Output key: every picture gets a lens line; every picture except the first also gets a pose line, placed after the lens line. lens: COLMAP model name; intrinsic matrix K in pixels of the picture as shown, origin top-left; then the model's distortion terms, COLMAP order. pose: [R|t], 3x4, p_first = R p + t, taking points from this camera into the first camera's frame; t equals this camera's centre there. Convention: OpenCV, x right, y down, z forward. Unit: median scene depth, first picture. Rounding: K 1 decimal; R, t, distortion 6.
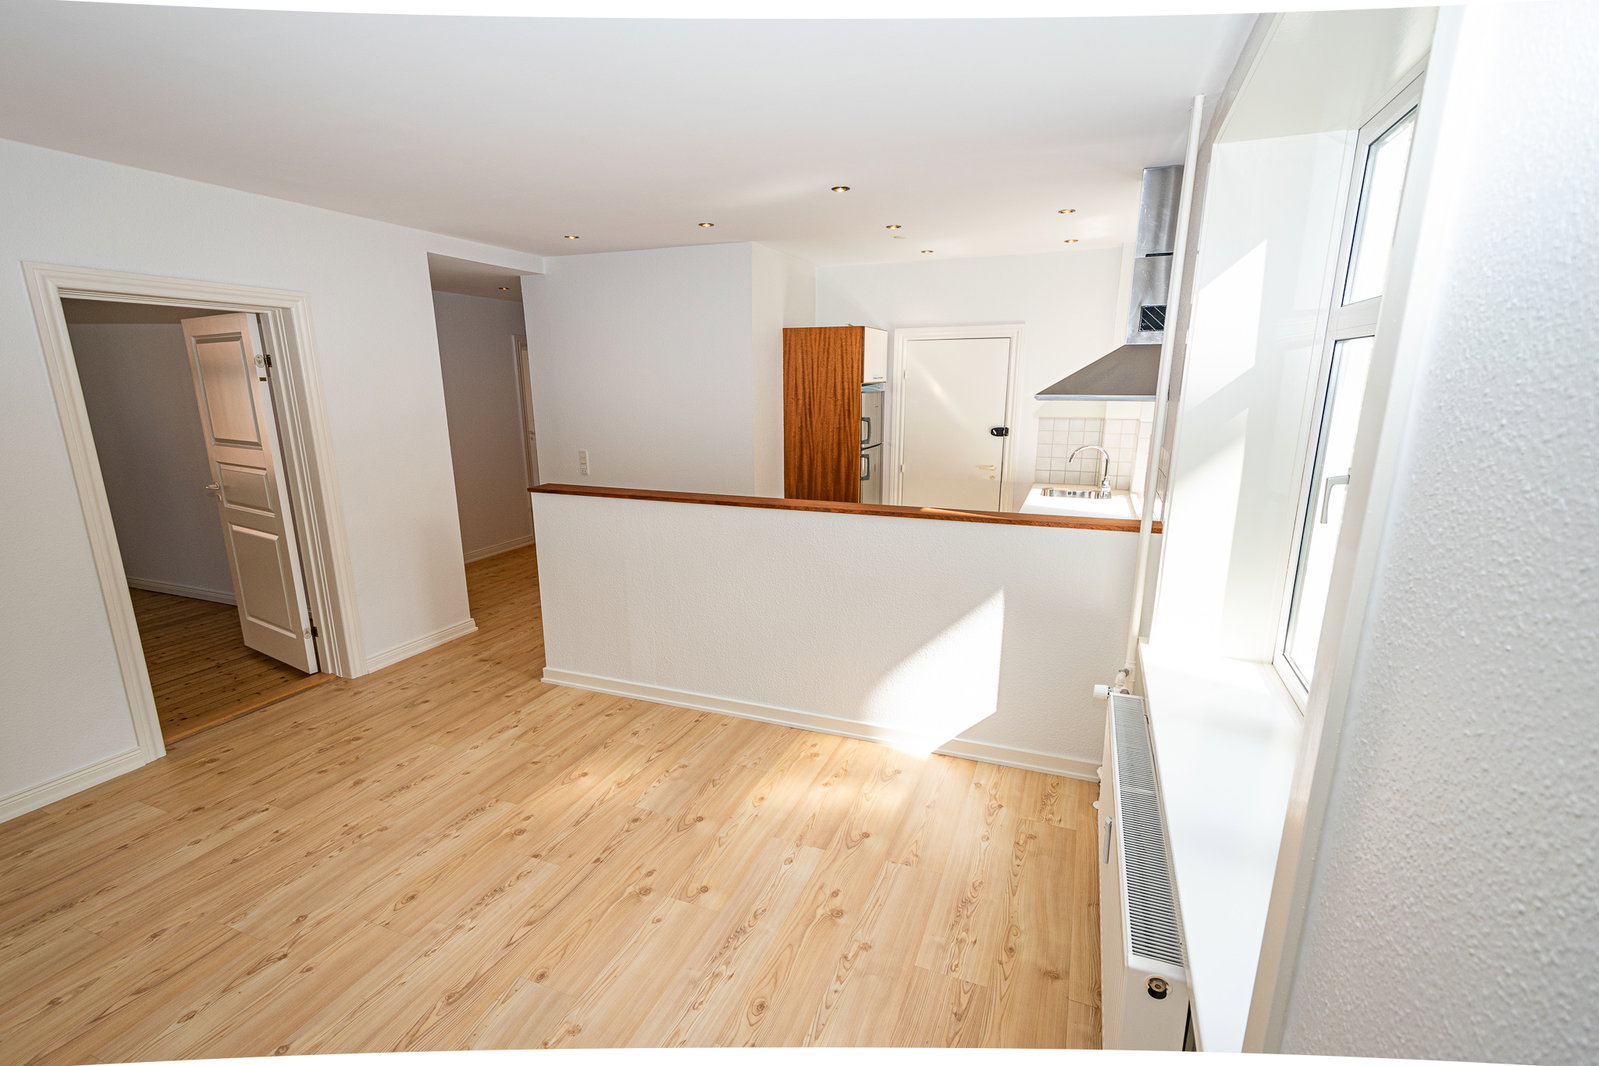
lens RADIAL K [[719.0, 0, 796.5], [0, 719.0, 540.5], [0, 0, 1]] dist [0.009940, -0.001968]
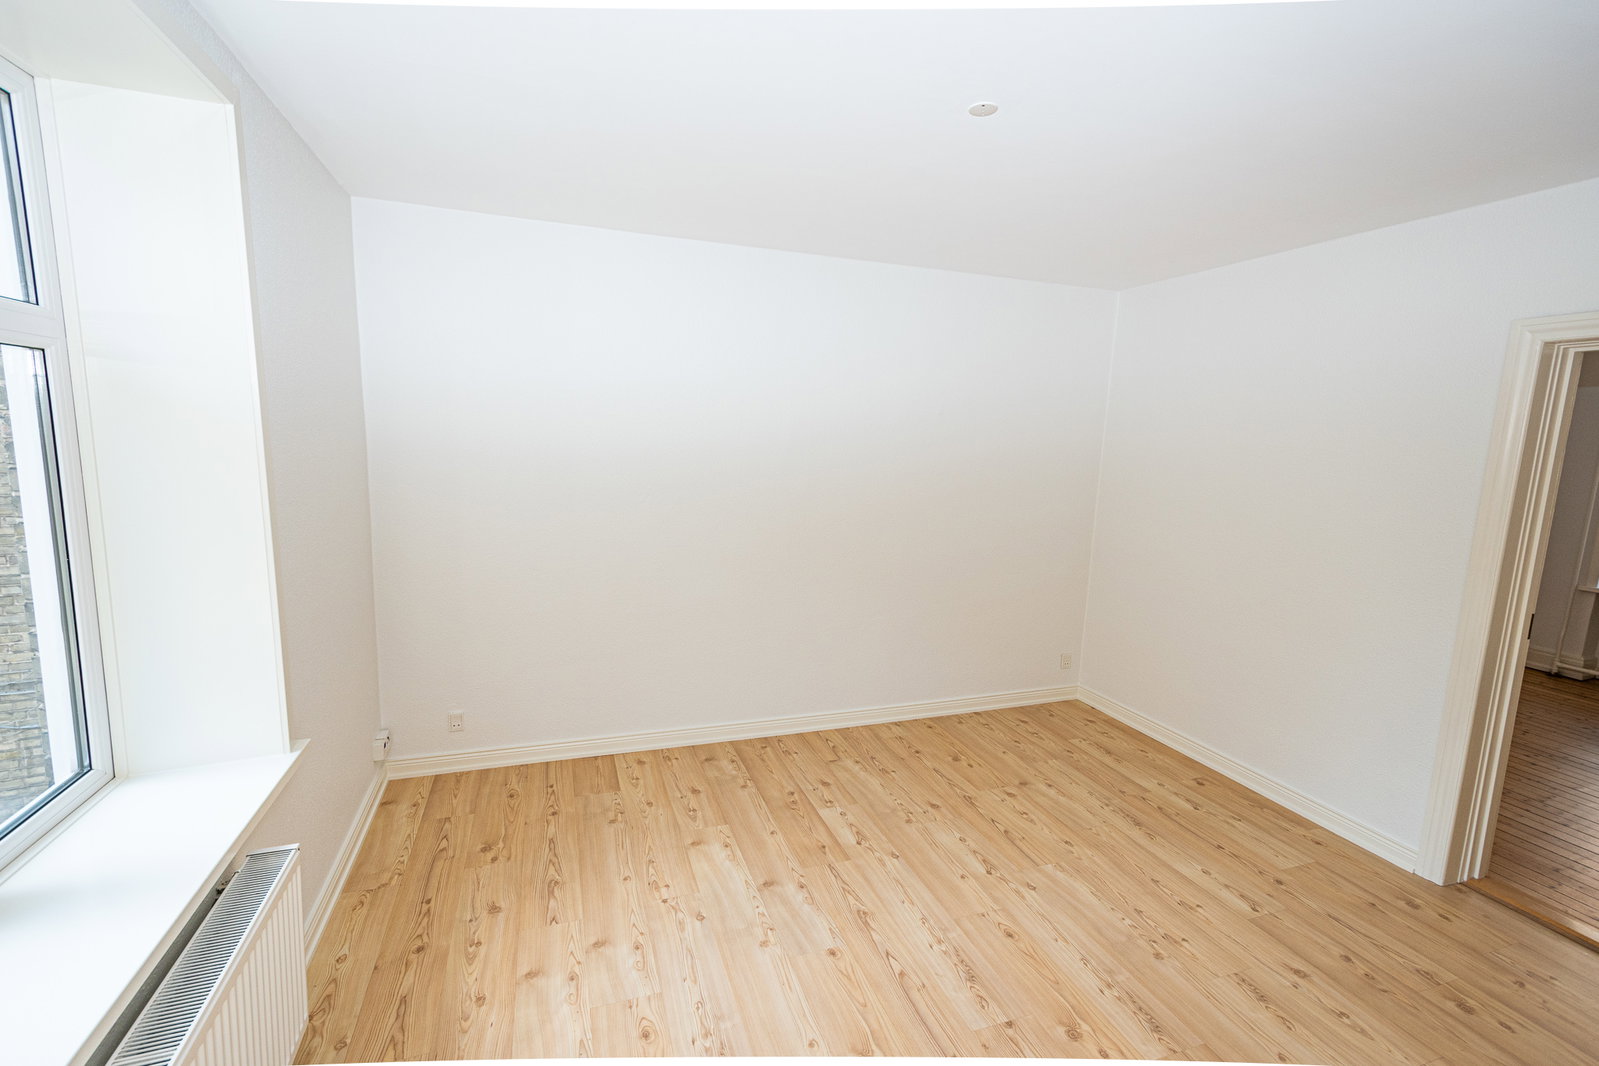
lens RADIAL K [[719.0, 0, 790.9], [0, 719.0, 533.7], [0, 0, 1]] dist [0.009940, -0.001968]
pose [[-0.752211, 0.071569, -0.655025, 0.254017], [-0.174378, 0.937020, 0.302631, -0.226682], [0.635430, 0.341865, -0.692356, 0.967321]]
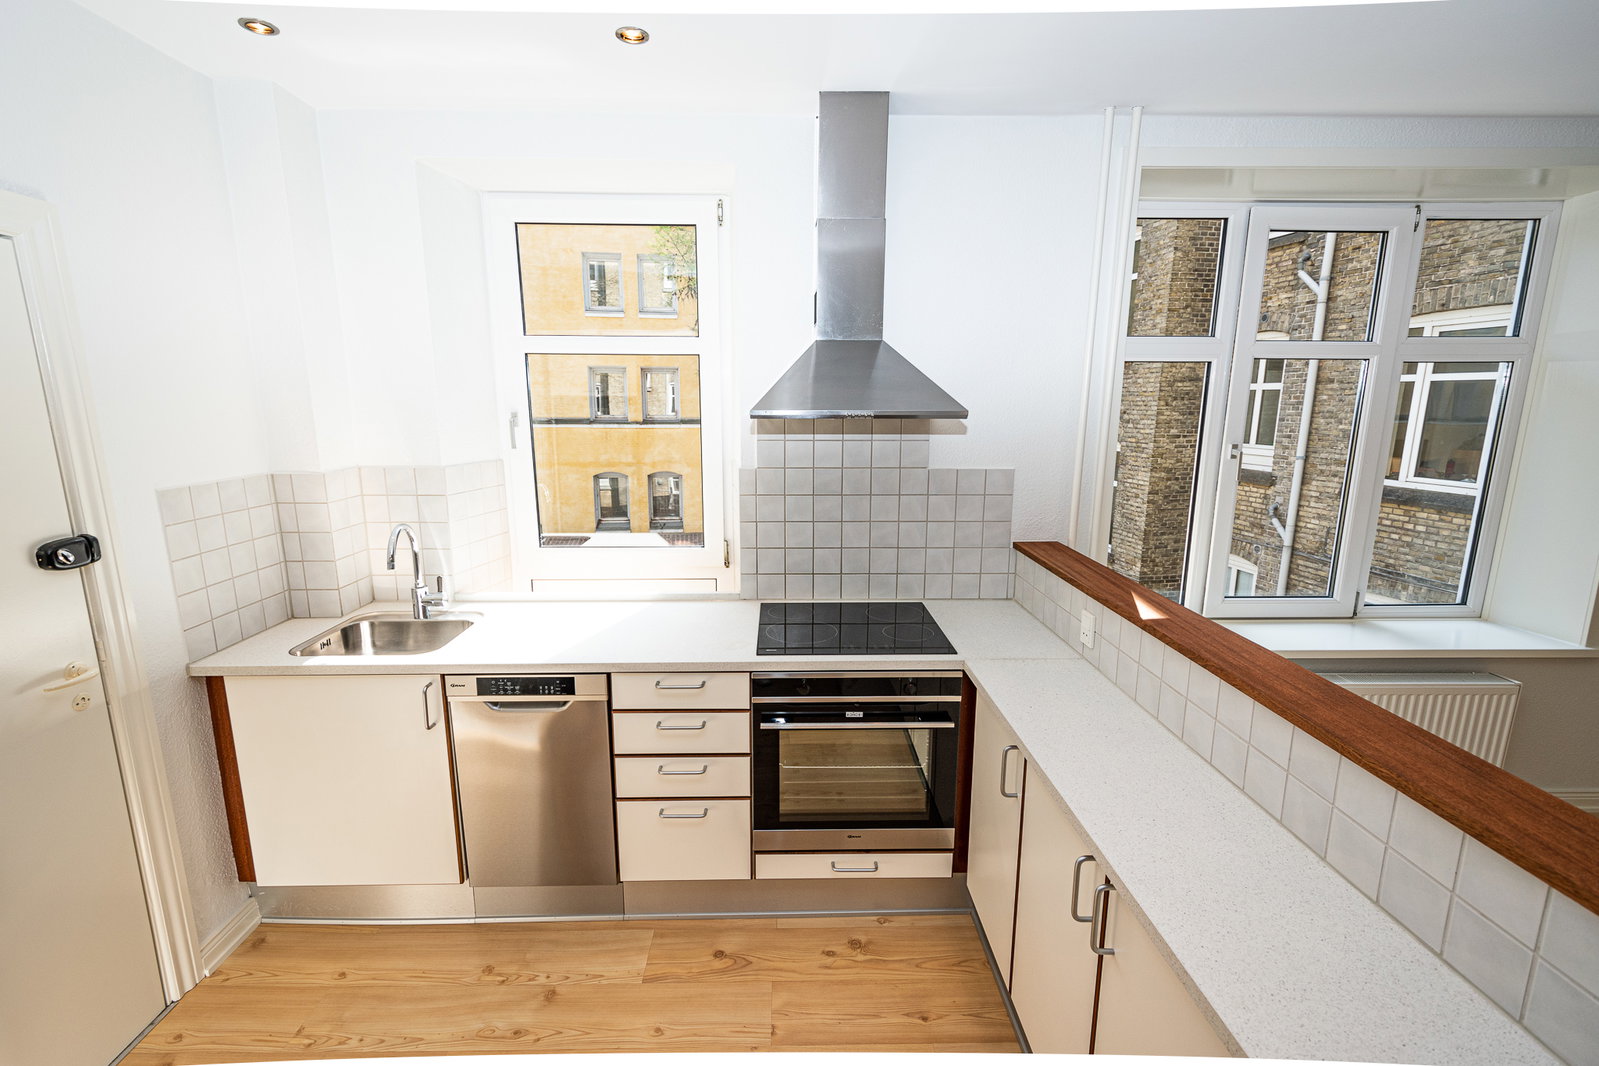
lens RADIAL K [[719.0, 0, 800.2], [0, 719.0, 544.1], [0, 0, 1]] dist [0.009940, -0.001968]
pose [[-0.392932, -0.181503, 0.901477, -0.185879], [0.200644, 0.939784, 0.276672, -0.301076], [-0.897411, 0.289589, -0.332854, 1.404704]]
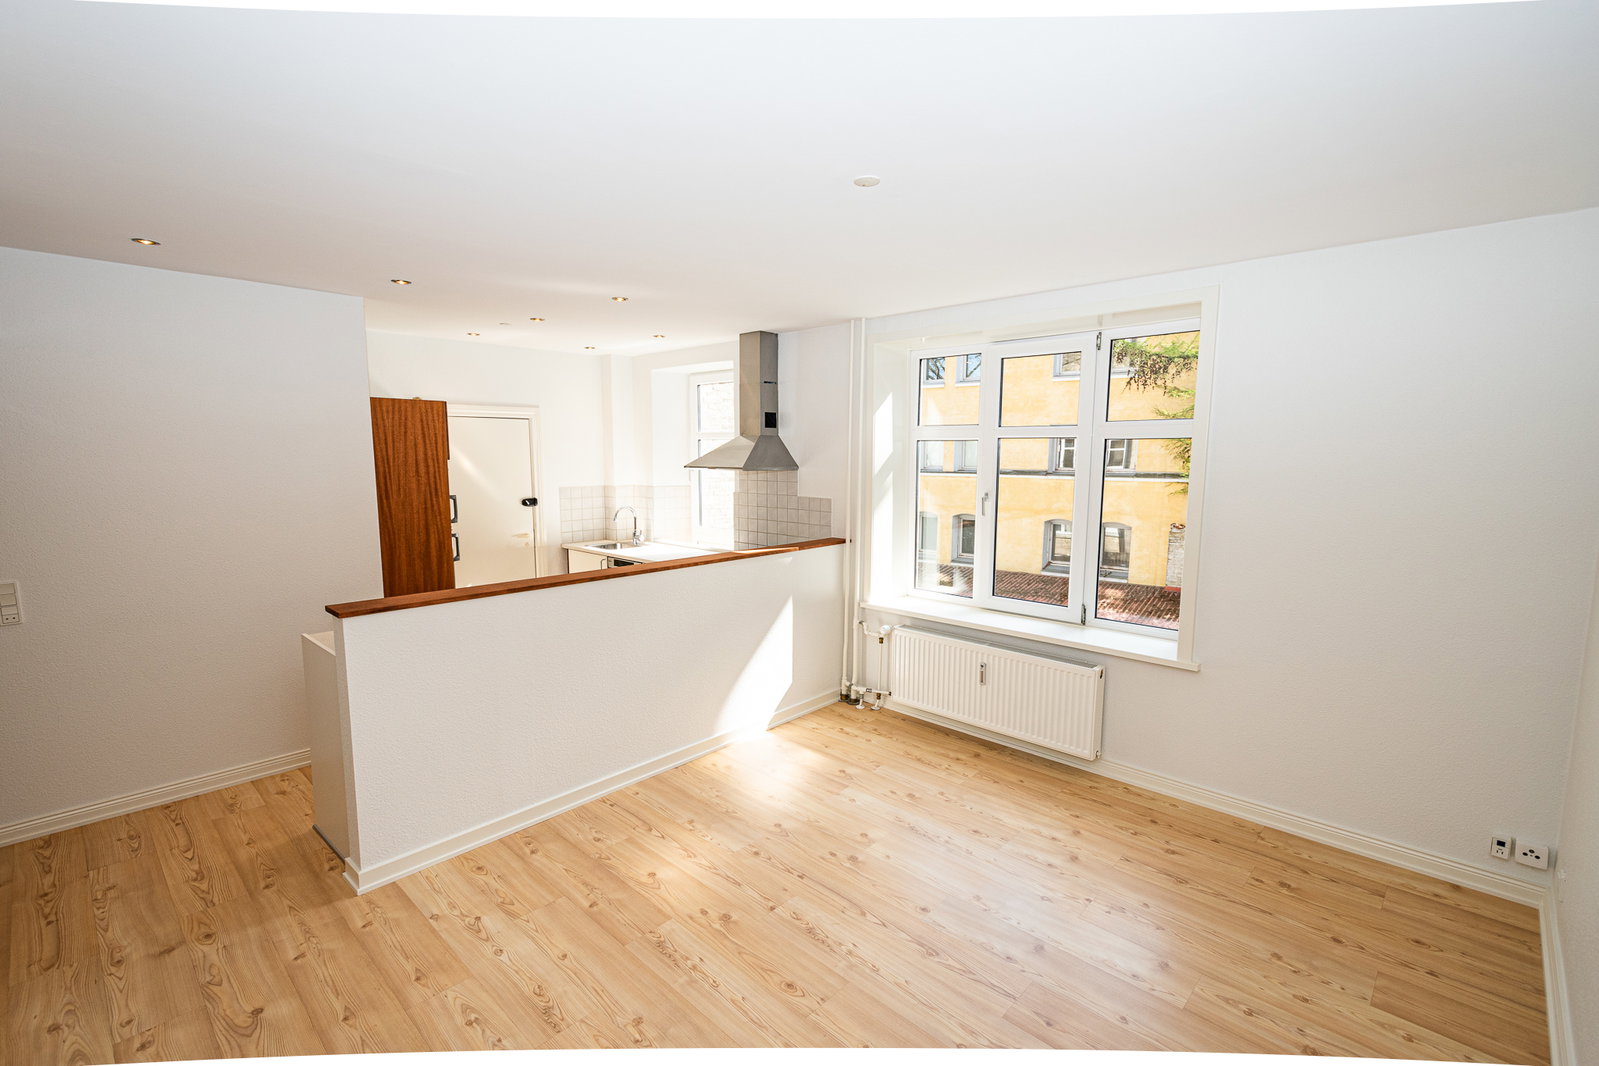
lens RADIAL K [[719.0, 0, 800.3], [0, 719.0, 533.2], [0, 0, 1]] dist [0.009940, -0.001968]
pose [[0.364950, -0.105701, 0.925007, -0.995301], [0.203782, 0.978512, 0.031415, -0.094316], [-0.908452, 0.177035, 0.378648, 0.374318]]
